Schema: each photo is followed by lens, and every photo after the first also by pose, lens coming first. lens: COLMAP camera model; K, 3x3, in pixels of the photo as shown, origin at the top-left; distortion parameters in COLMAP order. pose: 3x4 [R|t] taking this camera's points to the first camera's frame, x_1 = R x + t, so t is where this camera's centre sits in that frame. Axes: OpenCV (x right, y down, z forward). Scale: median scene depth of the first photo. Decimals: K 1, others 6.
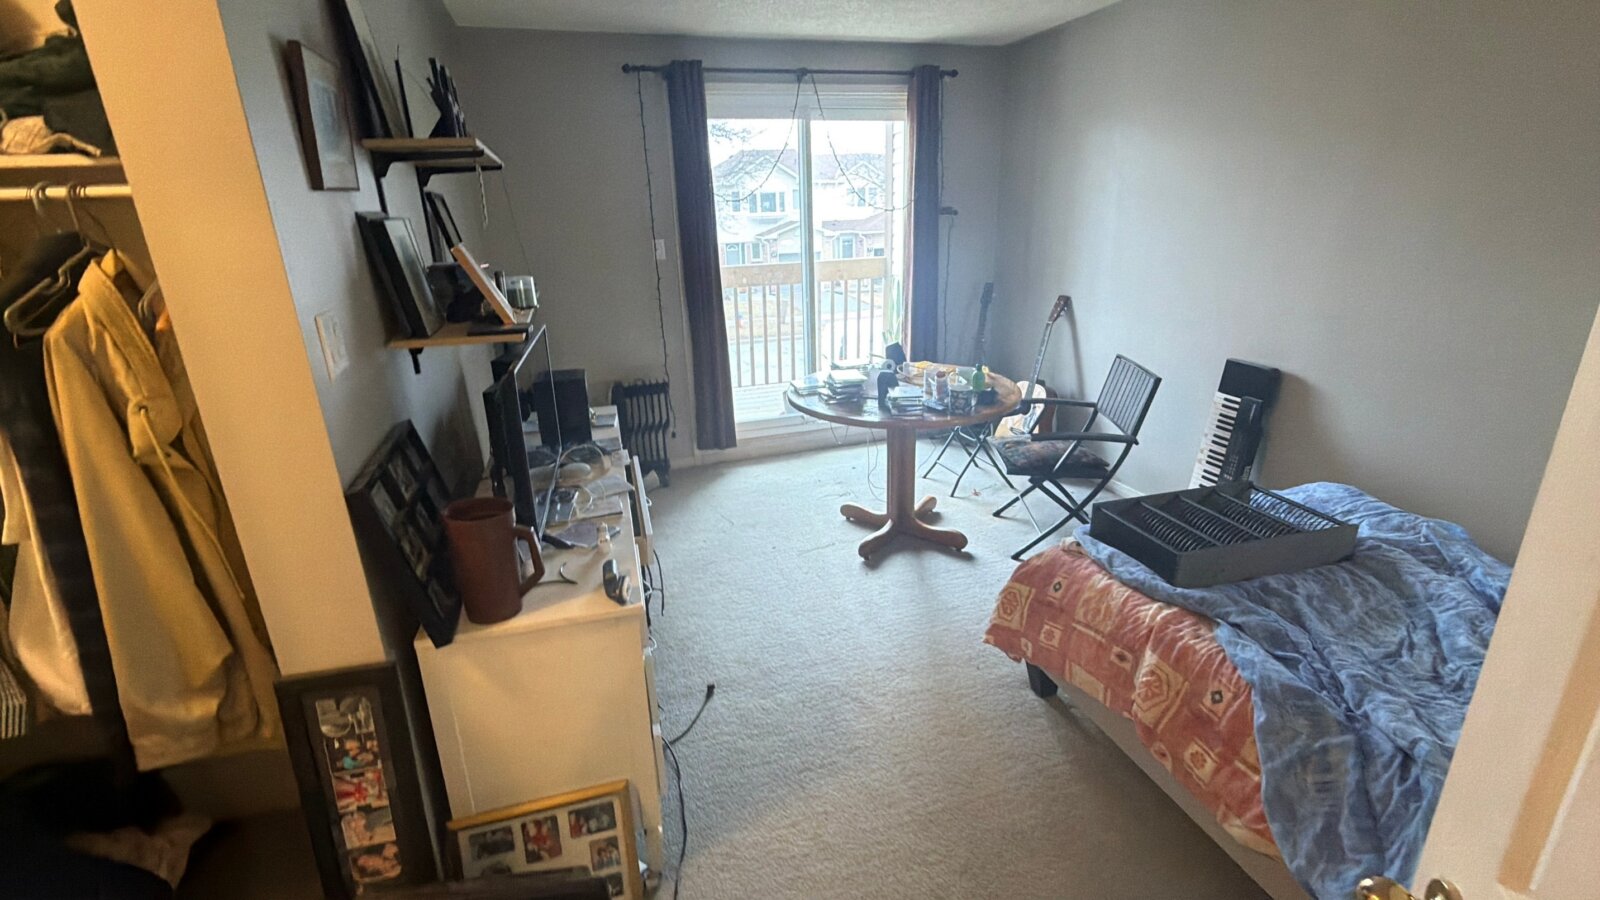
lens RADIAL K [[735.0, 0, 796.4], [0, 735.0, 454.4], [0, 0, 1]] dist [0.000111, 0.000025]
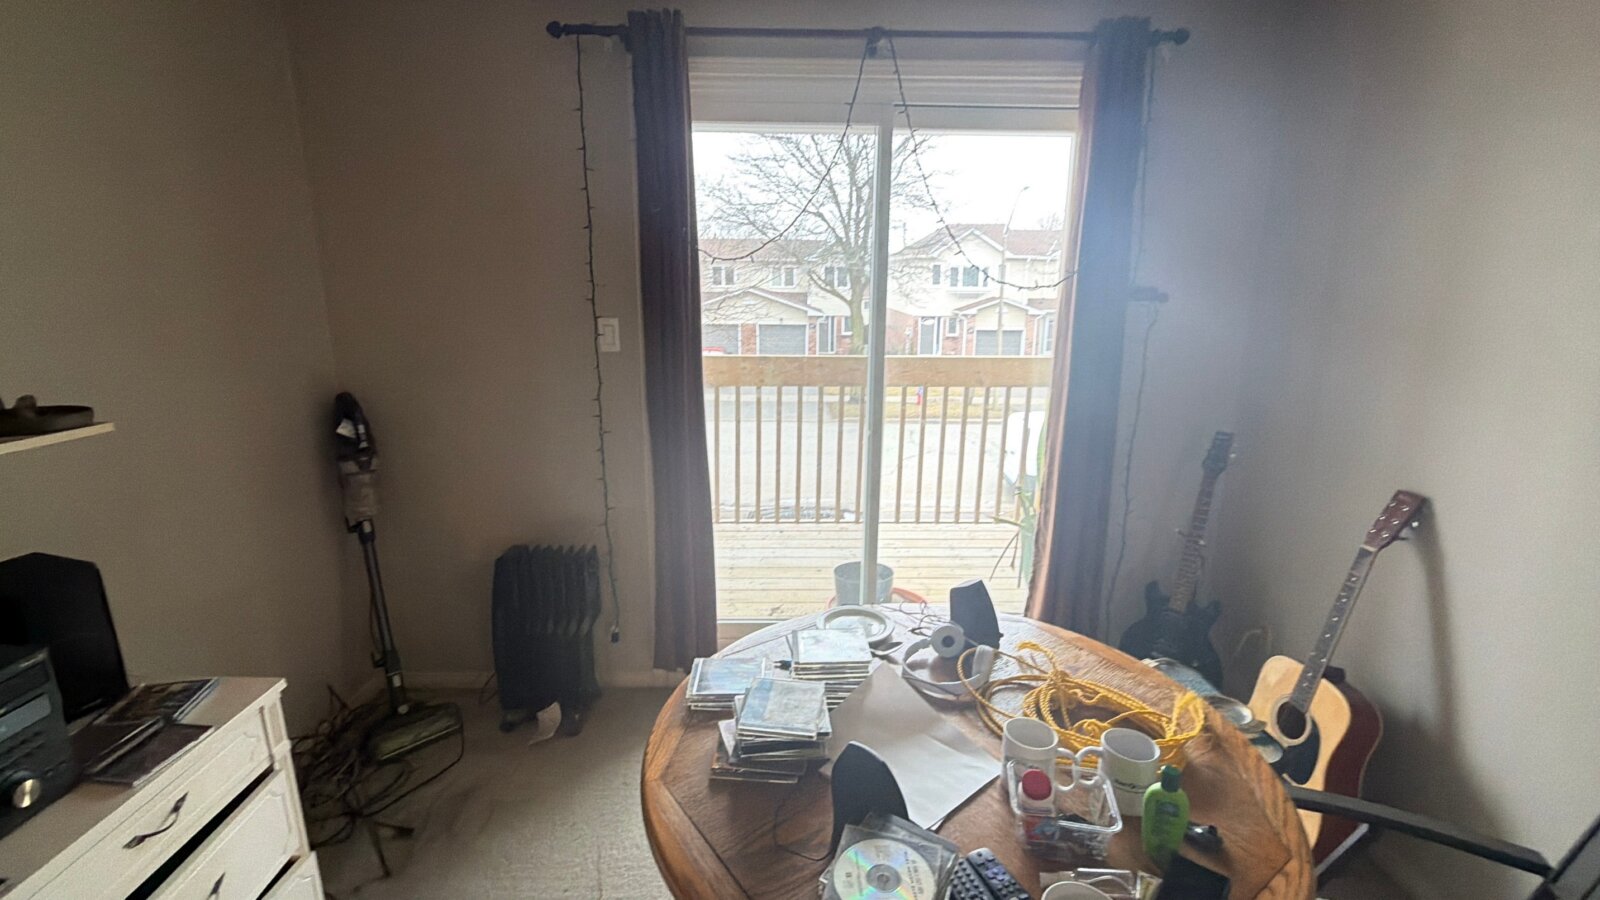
lens RADIAL K [[735.0, 0, 788.0], [0, 735.0, 450.0], [0, 0, 1]] dist [0.000111, 0.000025]
pose [[0.959197, 0.101519, -0.263886, 0.120264], [-0.126334, 0.988854, -0.078789, -0.160811], [0.252946, 0.108912, 0.961331, 0.482688]]
